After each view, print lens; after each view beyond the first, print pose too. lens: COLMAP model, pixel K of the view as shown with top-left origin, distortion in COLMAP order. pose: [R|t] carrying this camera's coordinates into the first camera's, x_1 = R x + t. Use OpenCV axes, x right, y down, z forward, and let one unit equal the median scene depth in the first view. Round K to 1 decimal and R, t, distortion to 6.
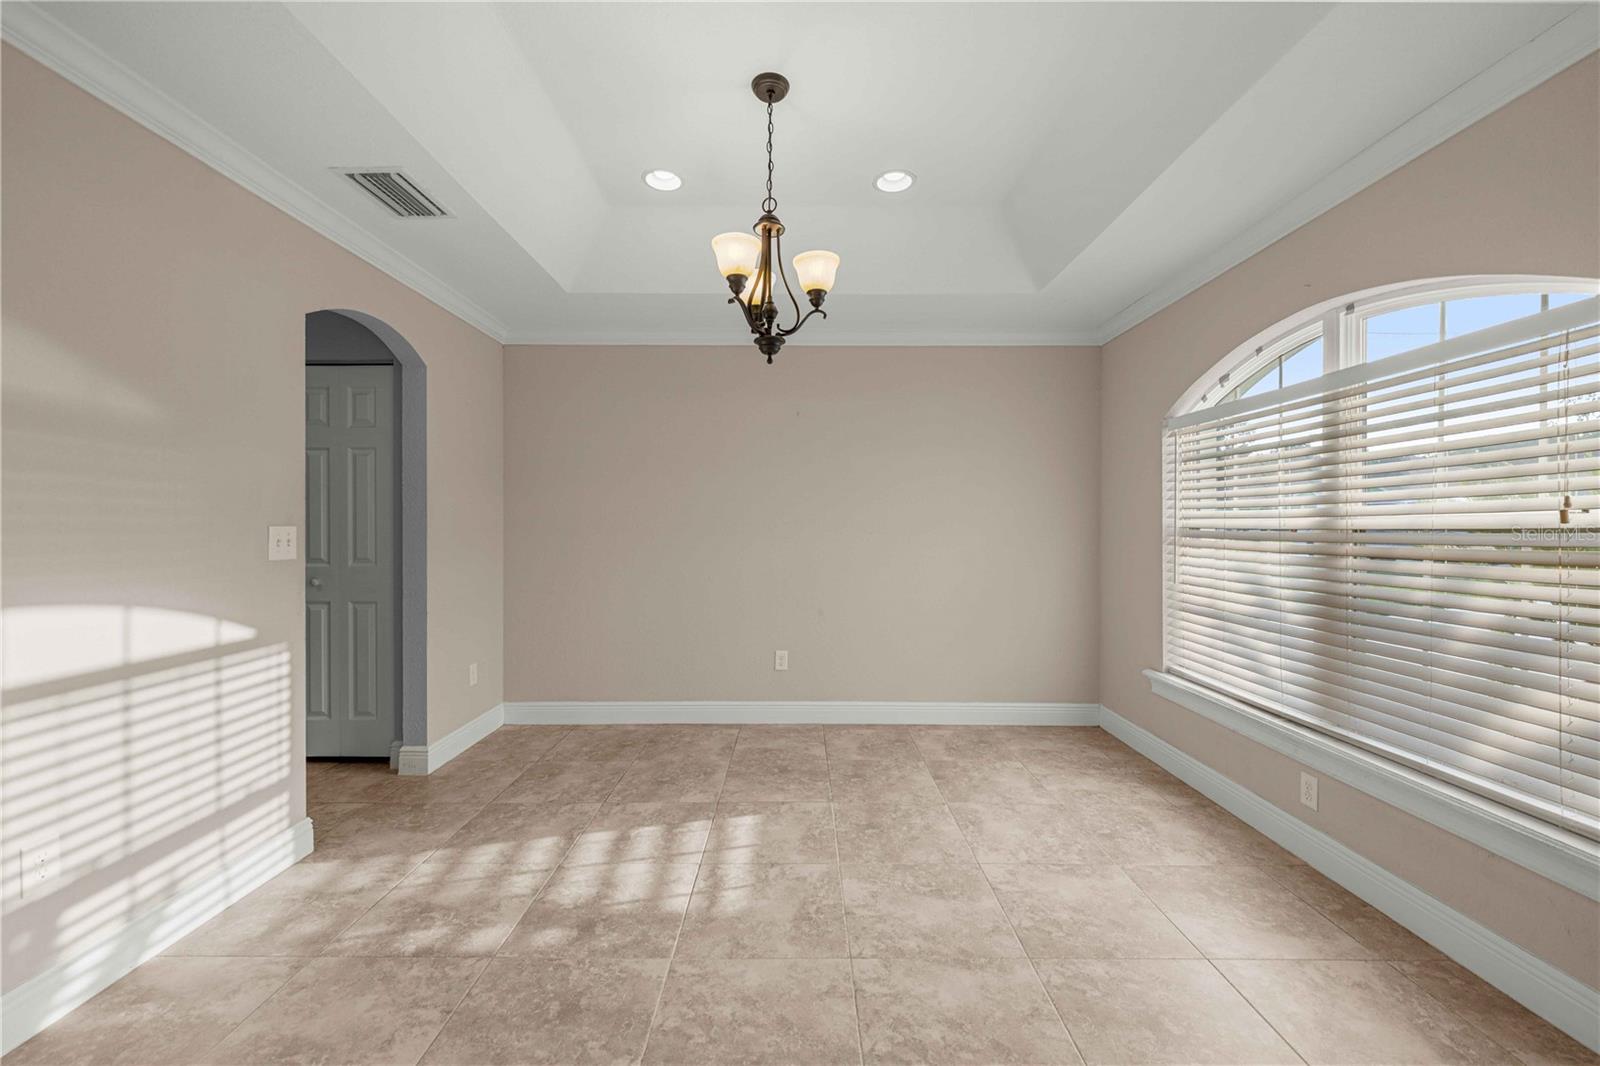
lens RADIAL K [[632.2, 0, 800.9], [0, 632.2, 537.7], [0, 0, 1]] dist [0.000561, 0.000286]
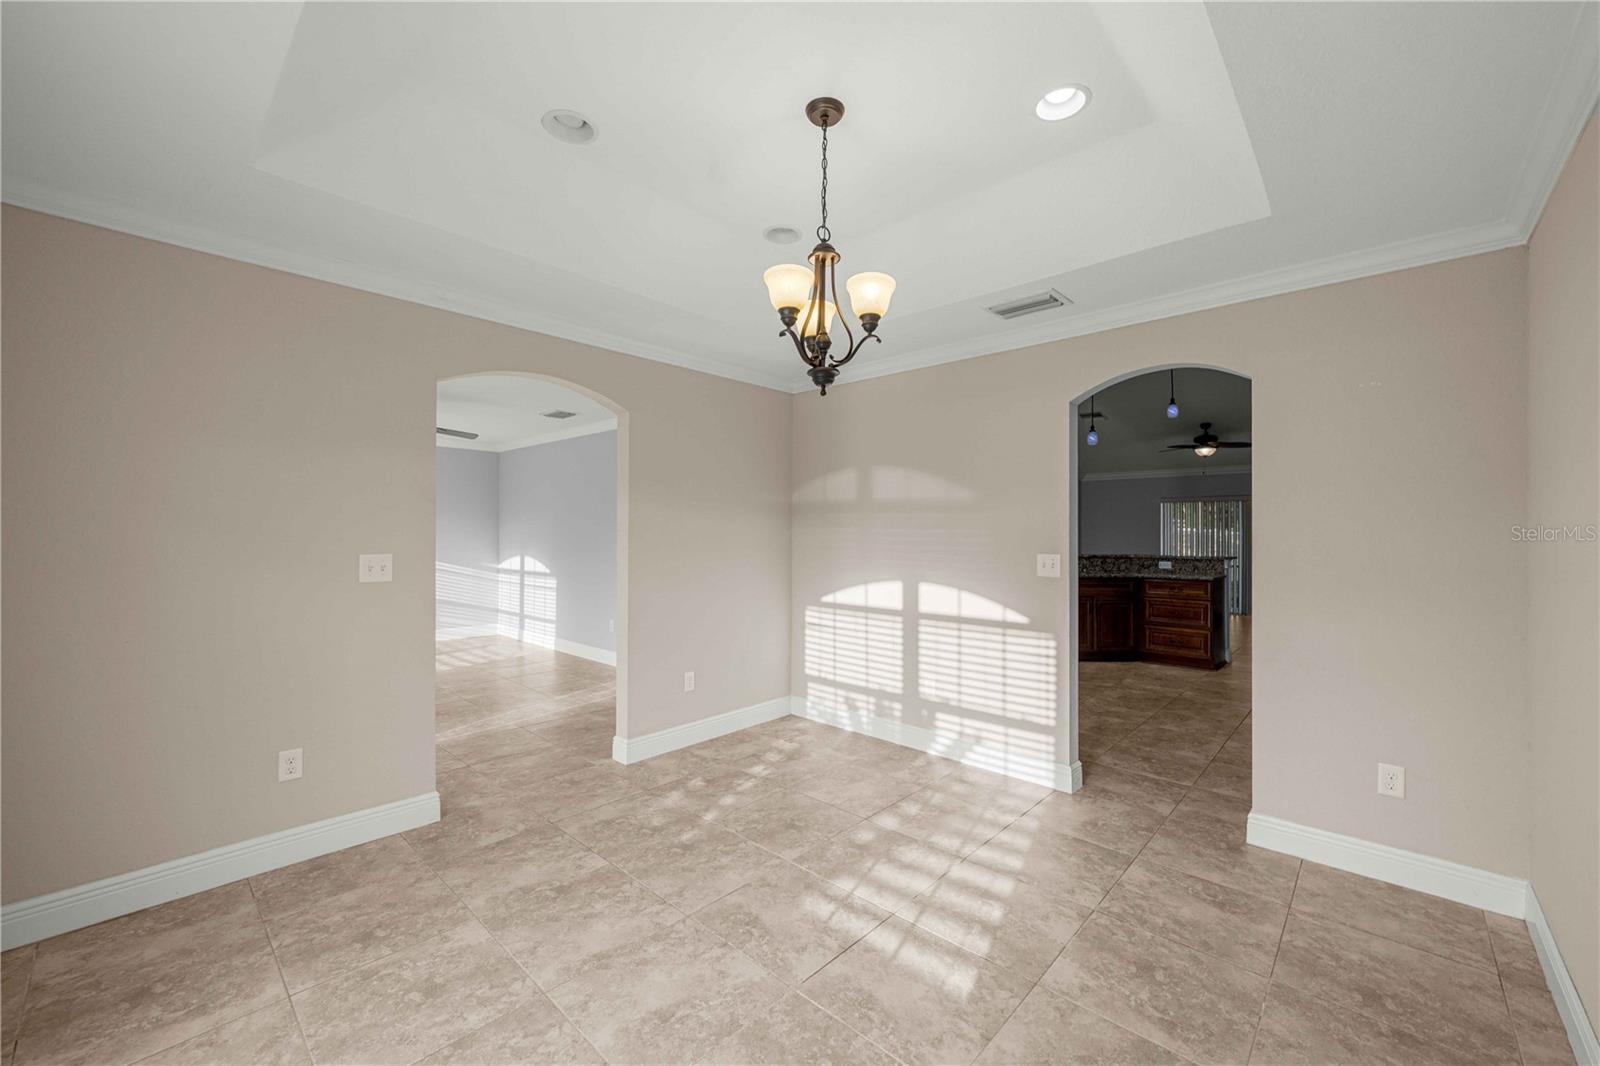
lens RADIAL K [[632.2, 0, 800.9], [0, 632.2, 537.7], [0, 0, 1]] dist [0.000561, 0.000286]
pose [[-0.683395, 0.001536, -0.730048, 0.688456], [-0.018293, 0.999648, 0.019227, -0.078134], [0.729820, 0.026494, -0.683126, 1.659198]]
